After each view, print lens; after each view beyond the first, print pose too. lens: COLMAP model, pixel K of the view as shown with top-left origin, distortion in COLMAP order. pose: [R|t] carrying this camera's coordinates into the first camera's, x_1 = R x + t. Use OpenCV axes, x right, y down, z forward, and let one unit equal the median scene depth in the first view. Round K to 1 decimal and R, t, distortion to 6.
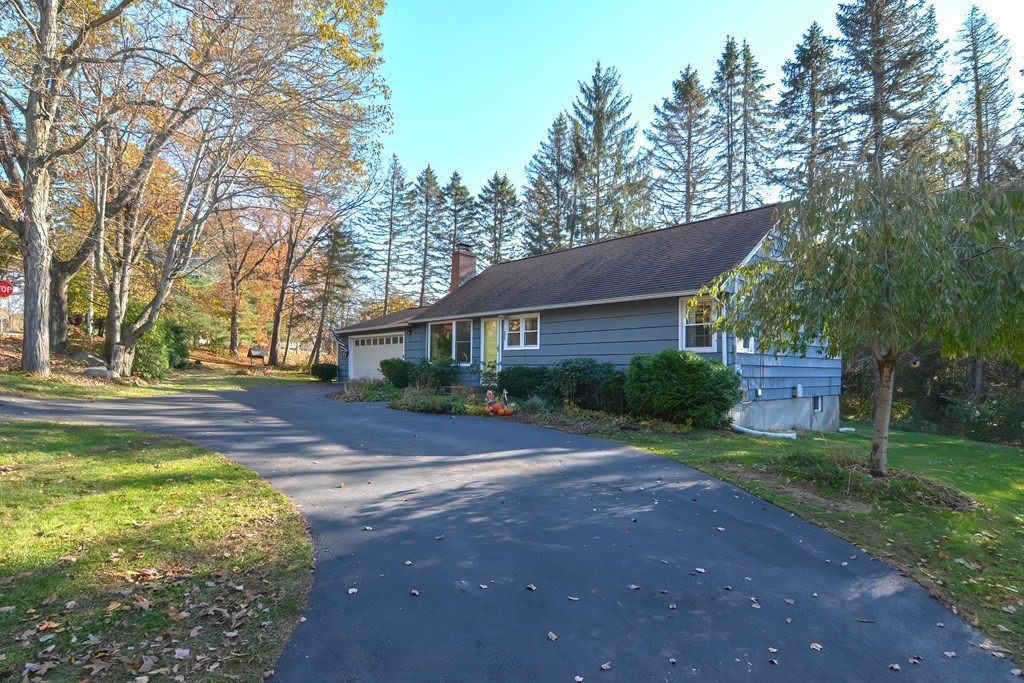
lens RADIAL K [[524.5, 0, 499.6], [0, 524.5, 354.2], [0, 0, 1]] dist [-0.022628, -0.000566]
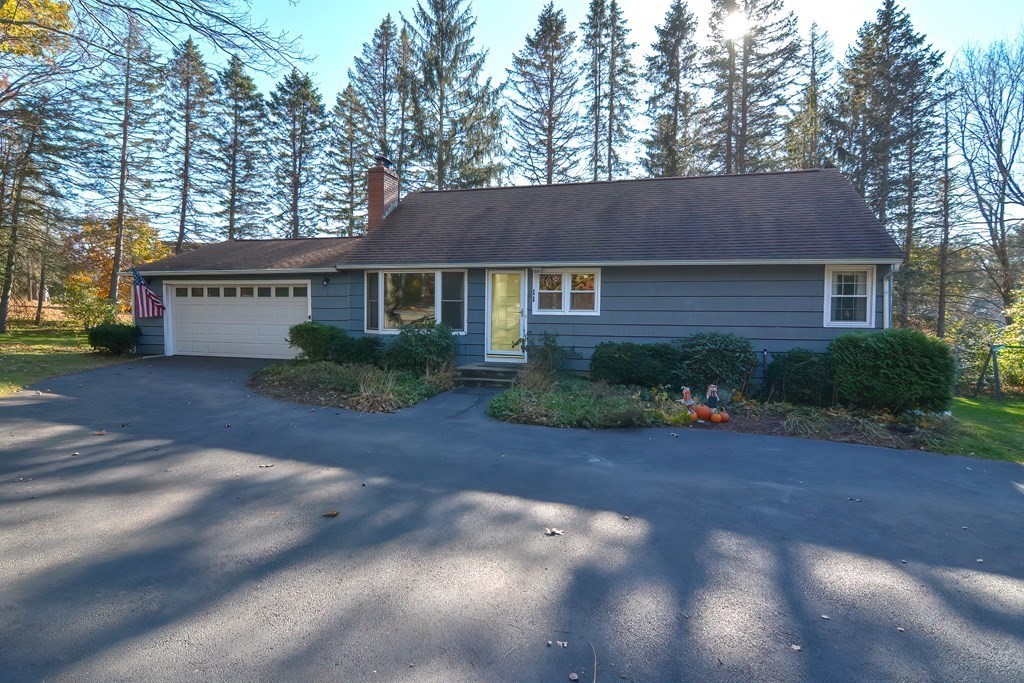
lens RADIAL K [[515.4, 0, 502.1], [0, 515.4, 326.6], [0, 0, 1]] dist [-0.021831, -0.001203]
pose [[0.837790, -0.026113, 0.545367, -0.265745], [-0.012577, 0.997668, 0.067091, -0.024451], [-0.545847, -0.063067, 0.835508, 0.253073]]
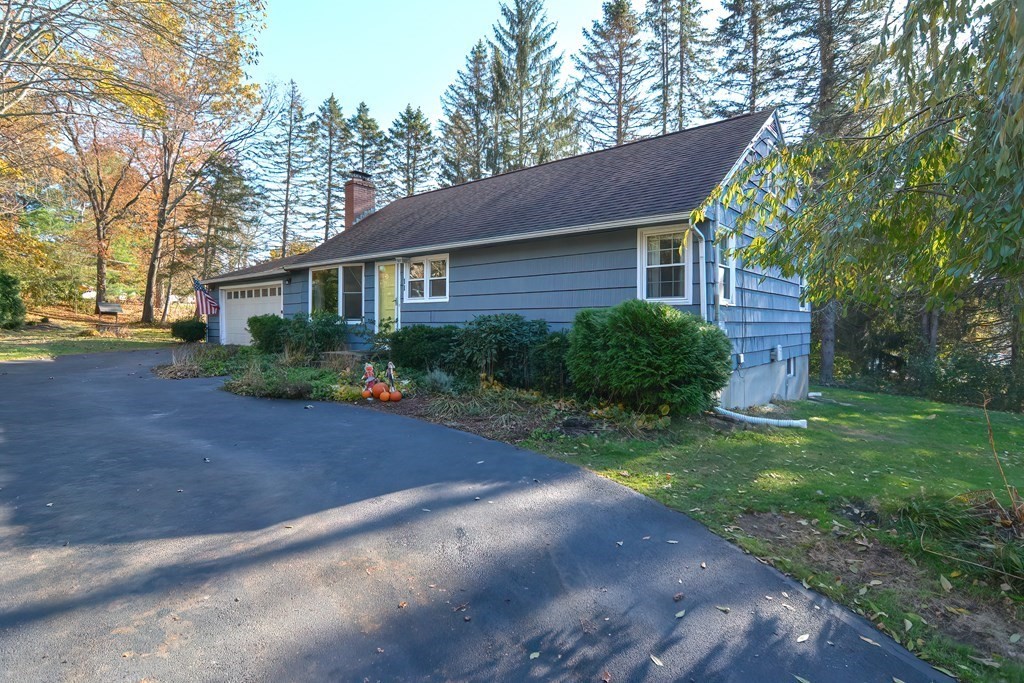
lens RADIAL K [[515.4, 0, 502.1], [0, 515.4, 326.6], [0, 0, 1]] dist [-0.021831, -0.001203]
pose [[0.988737, -0.012810, 0.149116, 0.023266], [0.007055, 0.999212, 0.039056, -0.001233], [-0.149498, -0.037564, 0.988048, 0.144674]]
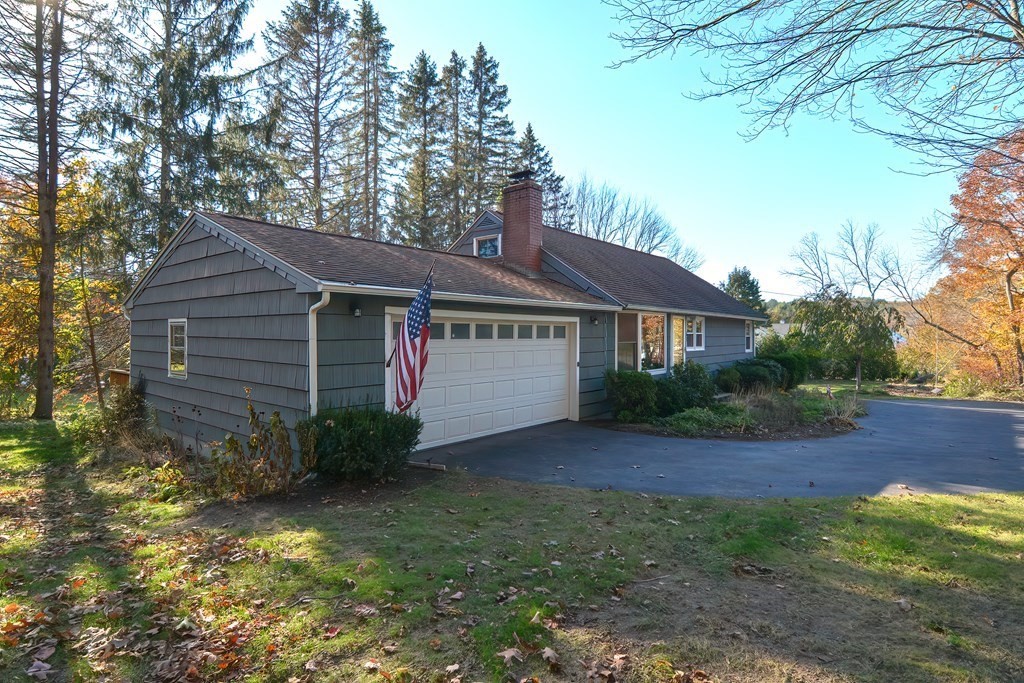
lens RADIAL K [[524.5, 0, 499.6], [0, 524.5, 354.2], [0, 0, 1]] dist [-0.022628, -0.000566]
pose [[-0.145244, -0.051626, 0.988048, -0.556024], [-0.033388, 0.998325, 0.047254, -0.022520], [-0.988832, -0.026126, -0.146725, 0.917912]]
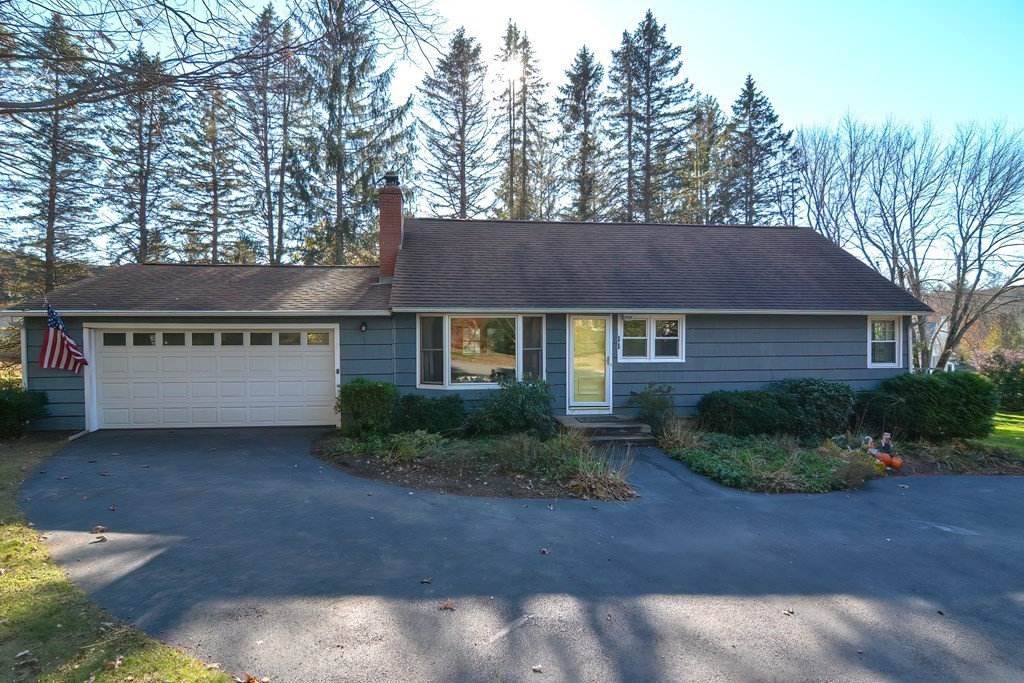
lens RADIAL K [[516.9, 0, 486.7], [0, 516.9, 333.6], [0, 0, 1]] dist [-0.022717, 0.000040]
pose [[0.580523, -0.020179, 0.813994, -0.410728], [-0.014168, 0.999291, 0.034877, -0.042703], [-0.814120, -0.031779, 0.579826, 0.458358]]
